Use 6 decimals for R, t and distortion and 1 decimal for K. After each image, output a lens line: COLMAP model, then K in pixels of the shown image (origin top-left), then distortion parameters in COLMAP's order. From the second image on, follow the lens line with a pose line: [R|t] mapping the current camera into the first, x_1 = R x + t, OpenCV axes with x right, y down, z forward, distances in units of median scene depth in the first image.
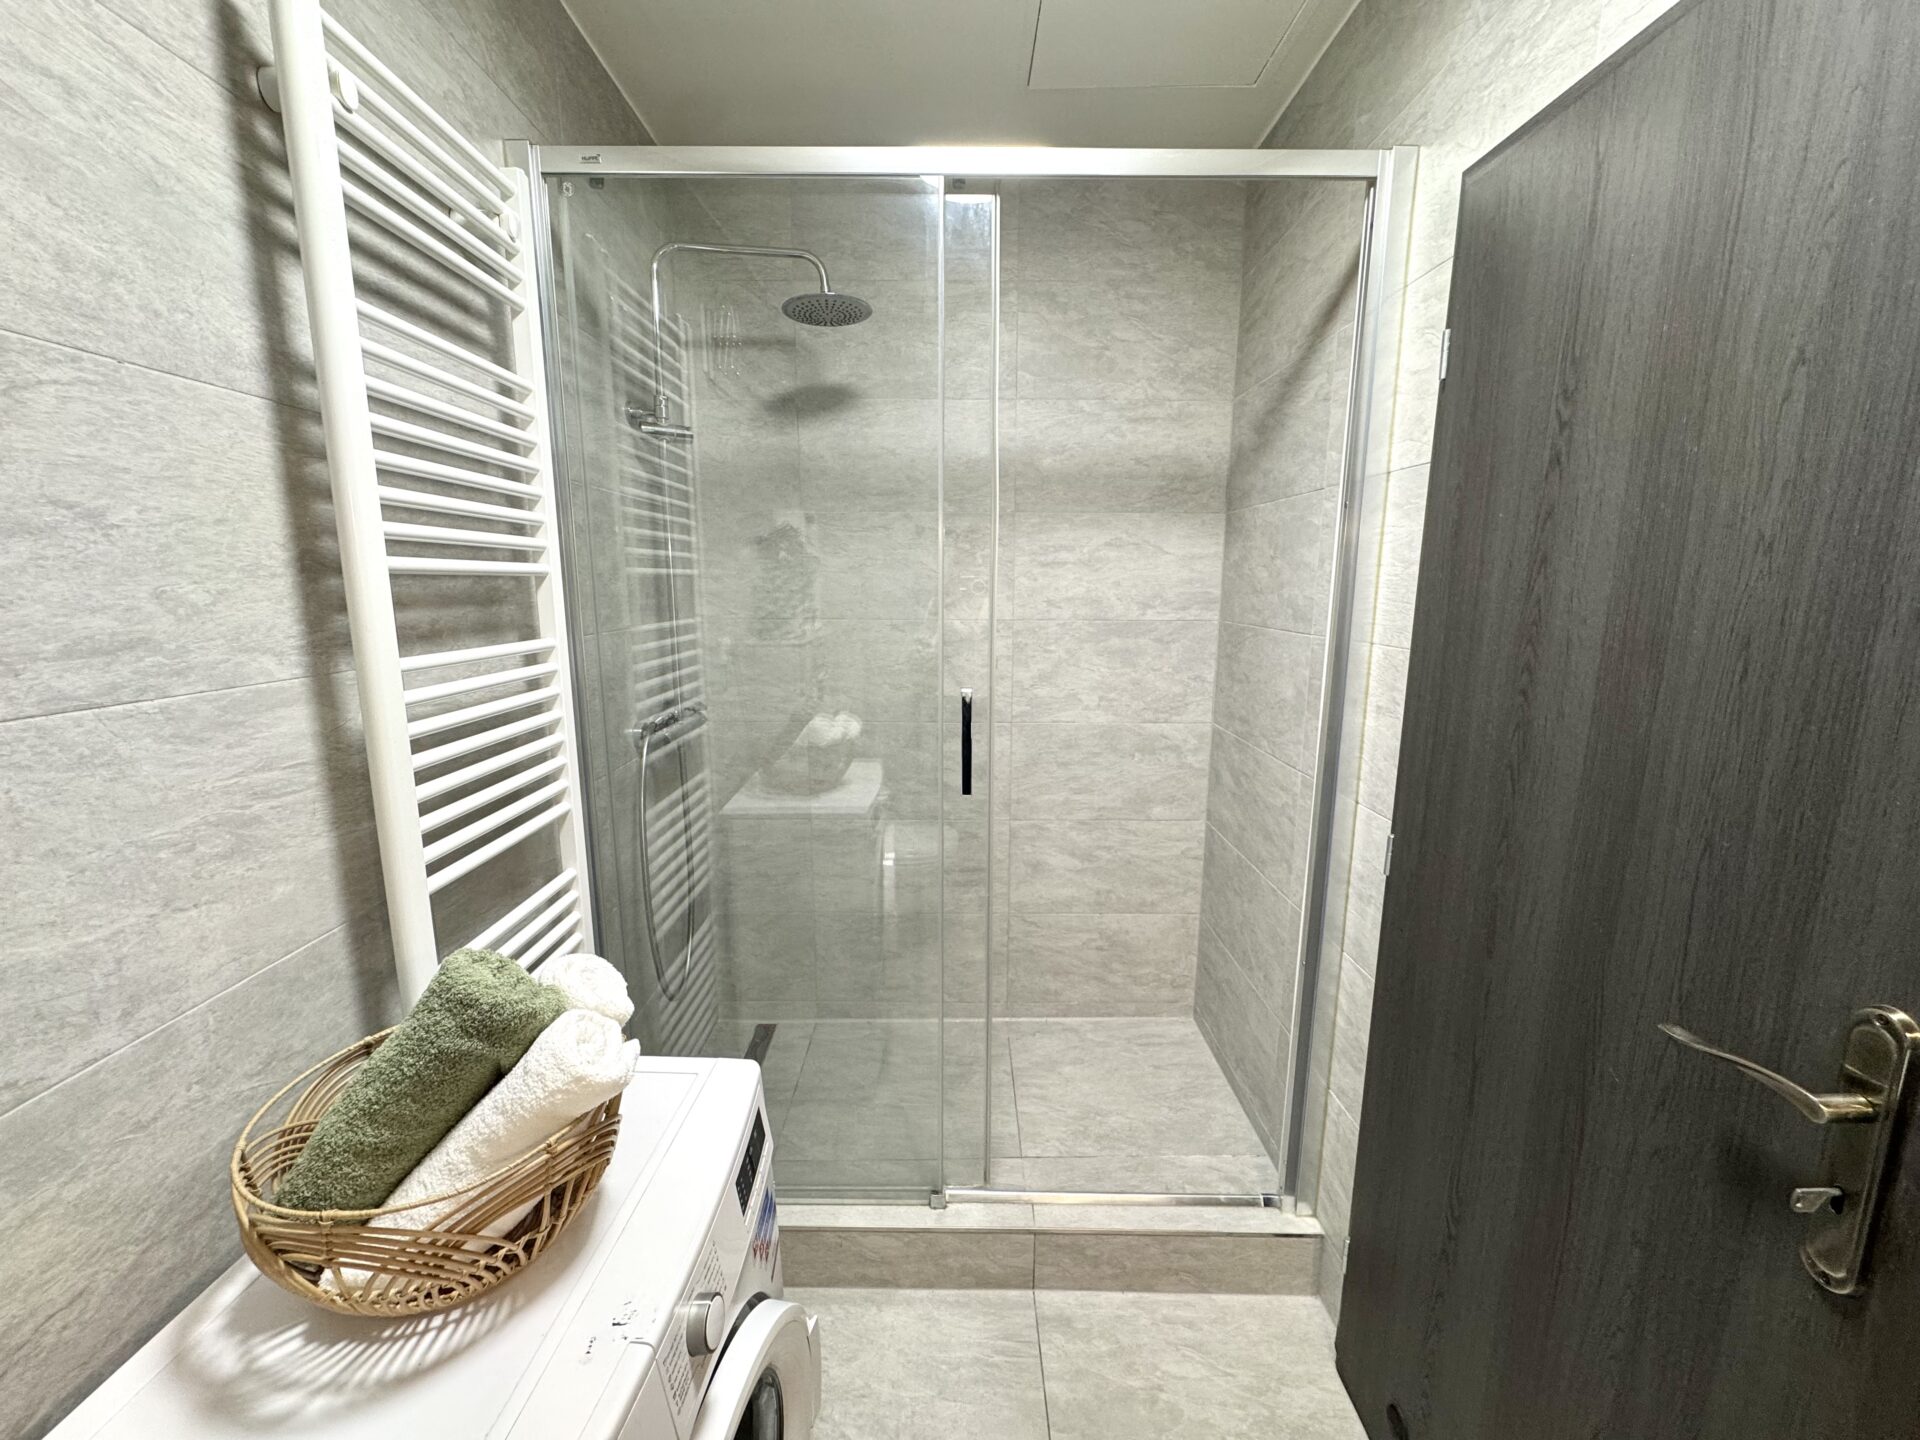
lens RADIAL K [[763.0, 0, 962.0], [0, 763.0, 719.2], [0, 0, 1]] dist [-0.001535, -0.000267]
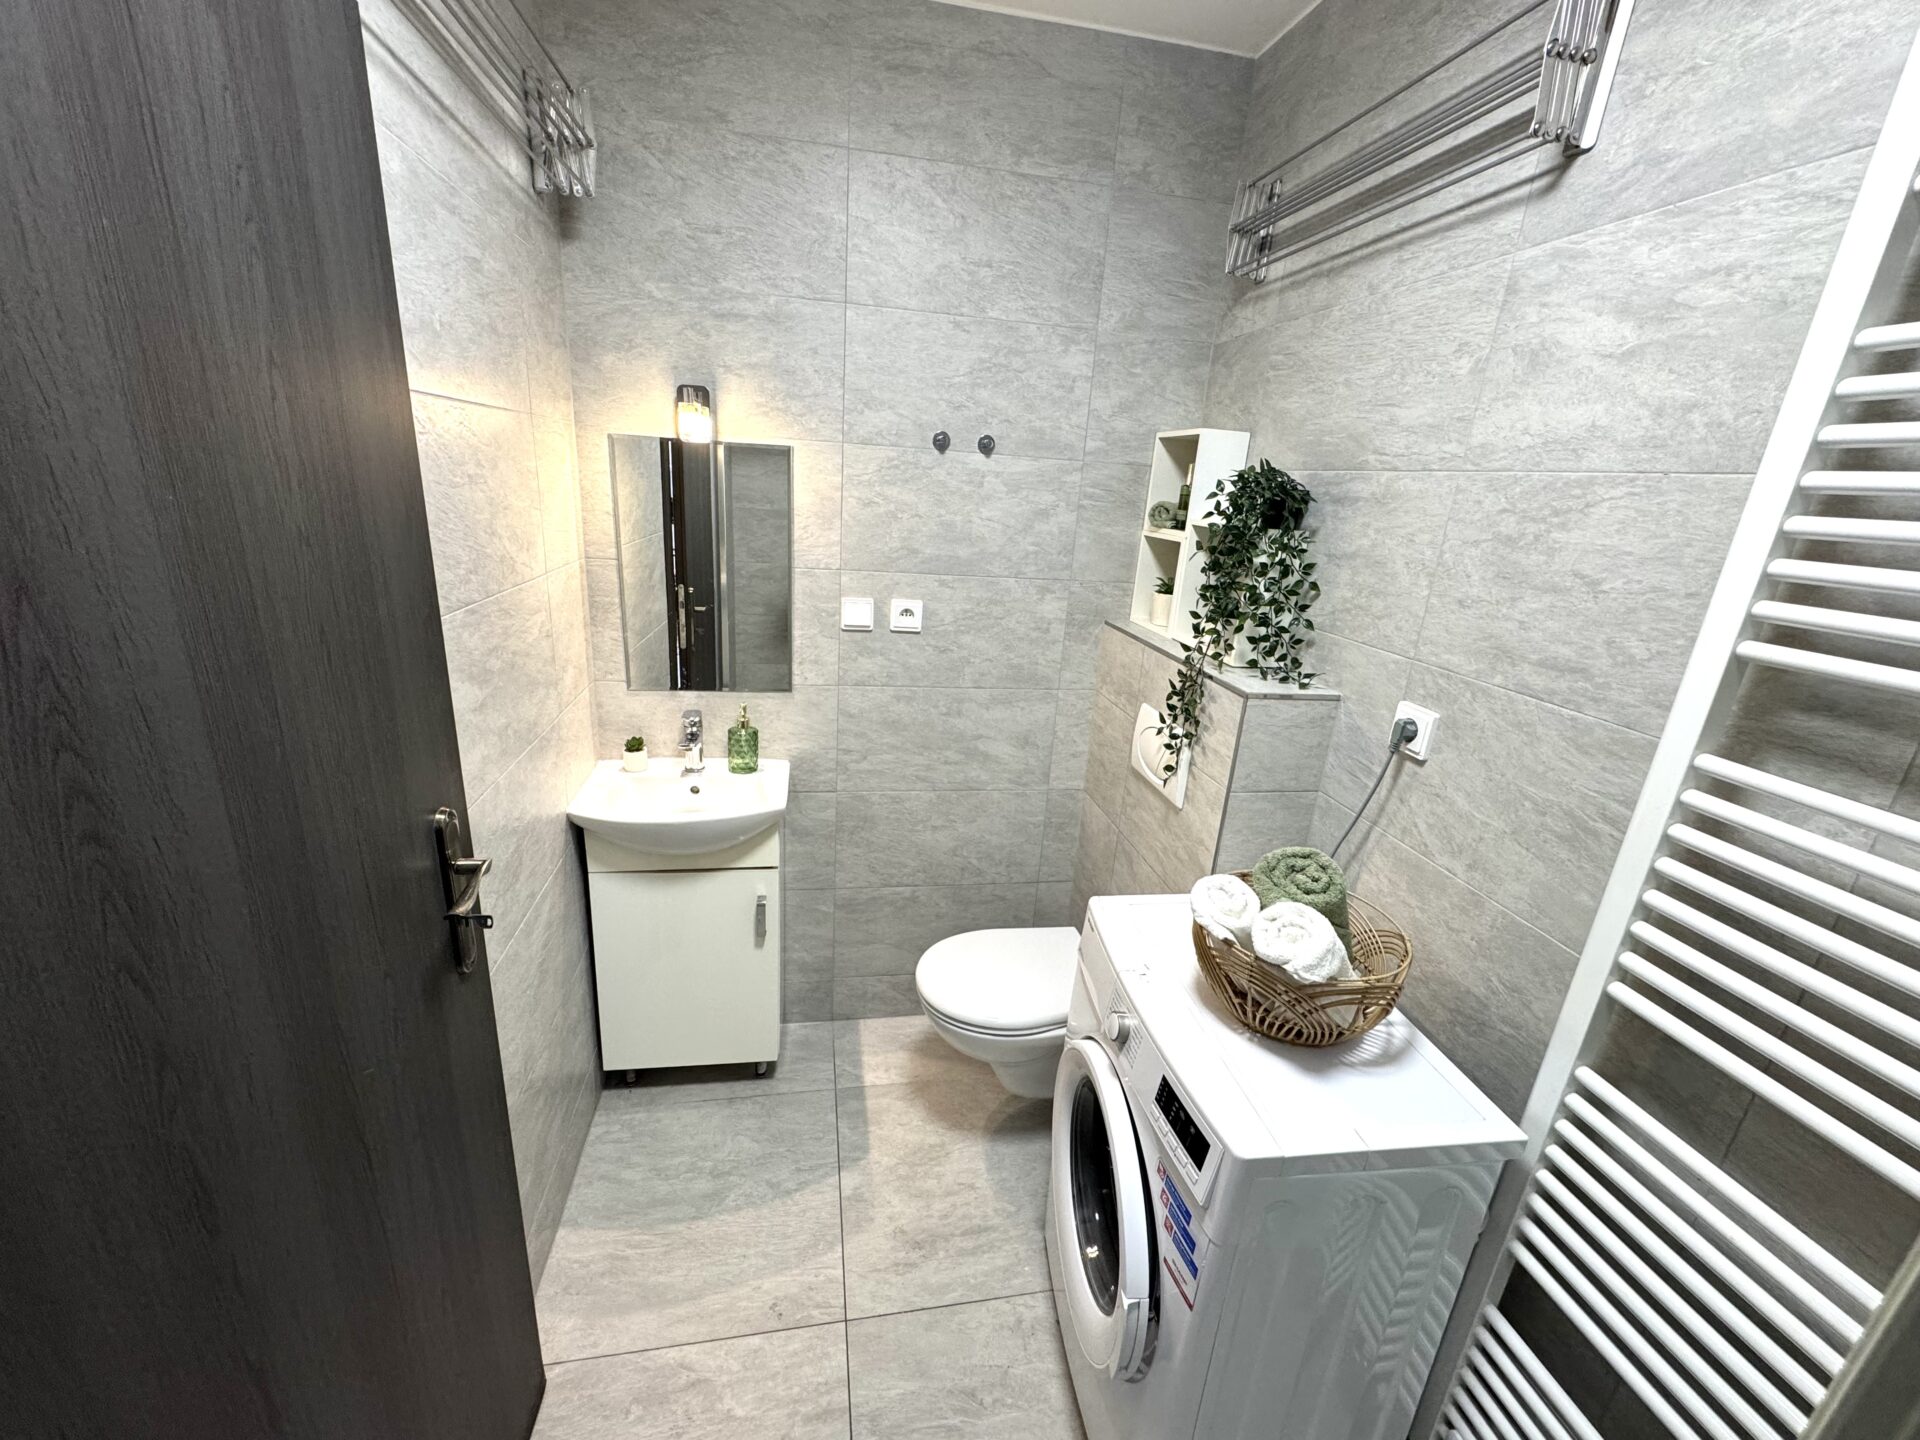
lens RADIAL K [[763.0, 0, 960.1], [0, 763.0, 715.9], [0, 0, 1]] dist [-0.001535, -0.000267]
pose [[-0.982220, -0.013340, -0.187258, 0.349397], [-0.099822, 0.881888, 0.460770, -0.583240], [0.158994, 0.471270, -0.867540, 2.145391]]
